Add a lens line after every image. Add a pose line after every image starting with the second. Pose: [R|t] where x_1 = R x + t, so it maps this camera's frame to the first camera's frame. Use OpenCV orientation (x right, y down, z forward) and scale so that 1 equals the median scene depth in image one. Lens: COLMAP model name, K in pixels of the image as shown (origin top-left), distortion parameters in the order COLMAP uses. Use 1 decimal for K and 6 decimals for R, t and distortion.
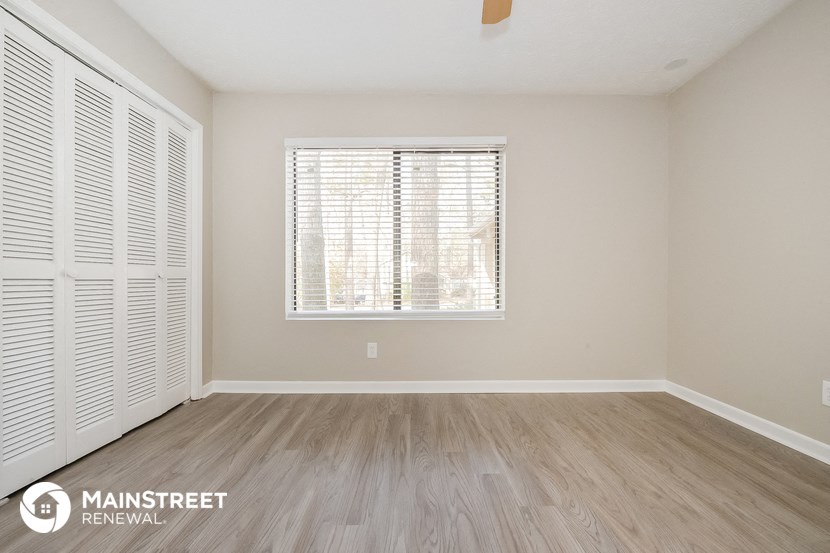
lens RADIAL K [[338.7, 0, 415.0], [0, 338.7, 276.5], [0, 0, 1]] dist [-0.018827, 0.000019]
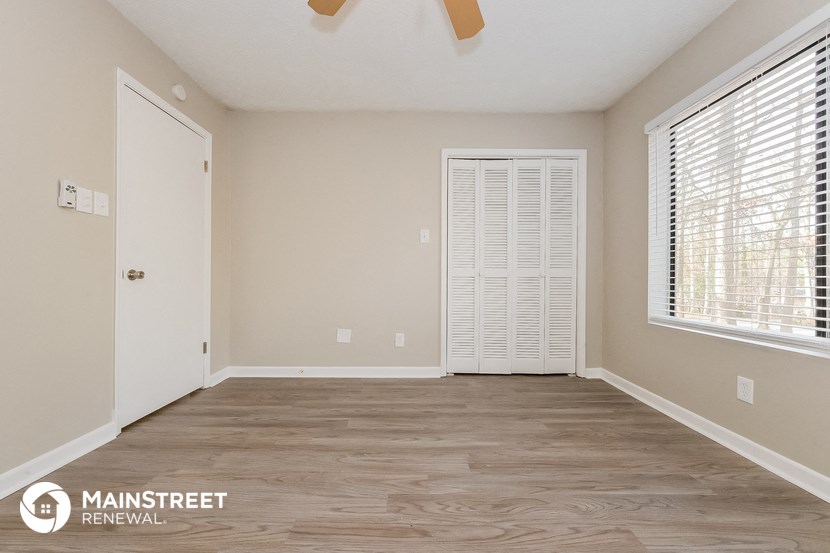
lens RADIAL K [[338.7, 0, 415.0], [0, 338.7, 276.5], [0, 0, 1]] dist [-0.018827, 0.000019]
pose [[-0.025794, 0.003182, -0.999662, 0.724320], [-0.001885, 0.999993, 0.003232, -0.001005], [0.999665, 0.001968, -0.025788, 0.527317]]
